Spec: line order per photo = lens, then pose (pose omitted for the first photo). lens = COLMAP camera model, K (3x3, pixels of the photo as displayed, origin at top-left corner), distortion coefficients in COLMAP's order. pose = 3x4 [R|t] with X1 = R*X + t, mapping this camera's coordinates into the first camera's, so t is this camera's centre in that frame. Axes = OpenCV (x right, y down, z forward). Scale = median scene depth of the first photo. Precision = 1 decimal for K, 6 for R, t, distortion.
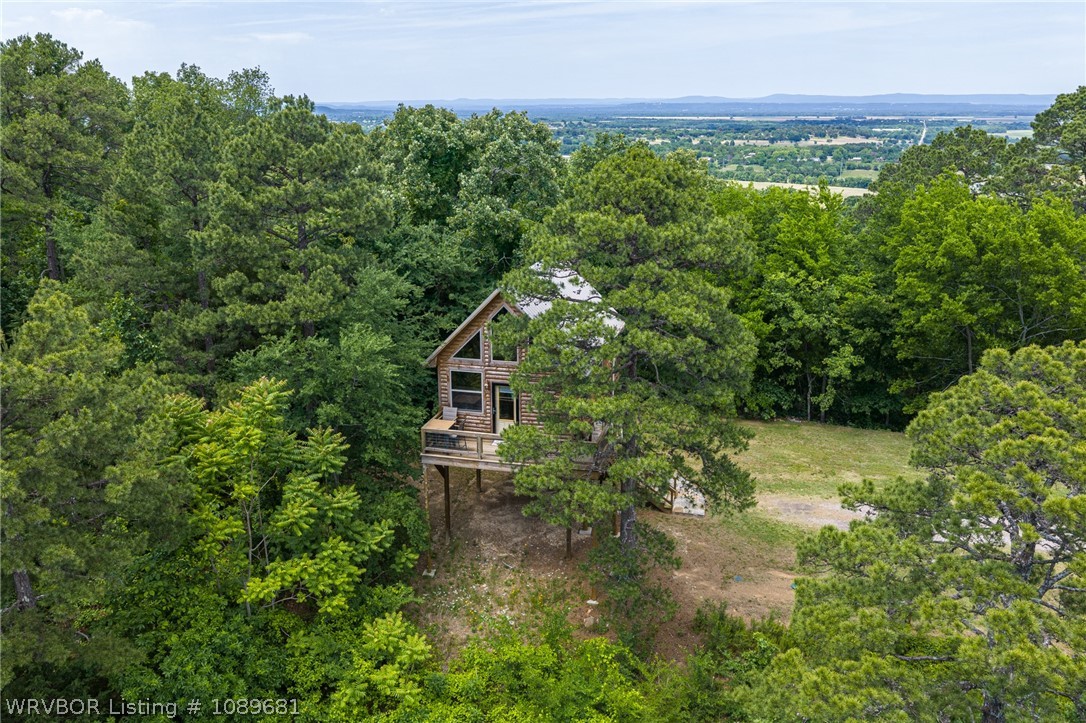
lens RADIAL K [[901.3, 0, 546.0], [0, 901.3, 360.0], [0, 0, 1]] dist [0.027124, -0.047715]
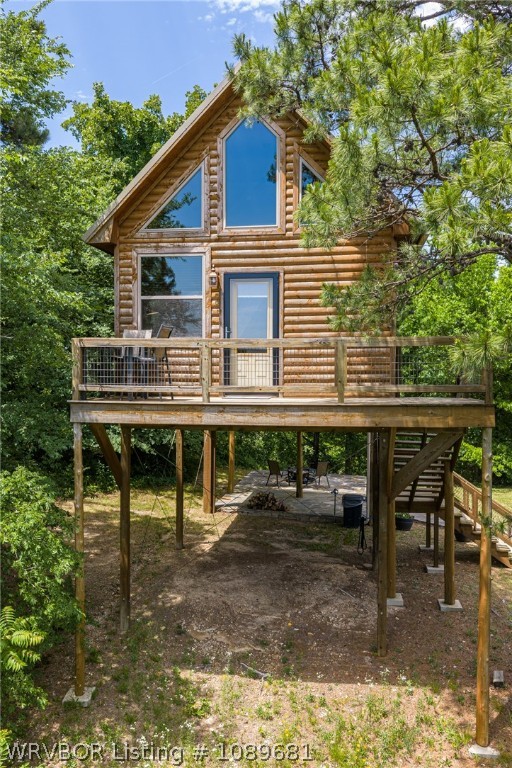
lens RADIAL K [[637.4, 0, 256.2], [0, 637.4, 385.3], [0, 0, 1]] dist [0.027124, -0.047715]
pose [[0.995720, -0.000074, 0.092425, -0.074501], [0.022763, 0.969395, -0.244448, 0.171183], [-0.089578, 0.245505, 0.965248, 0.669989]]
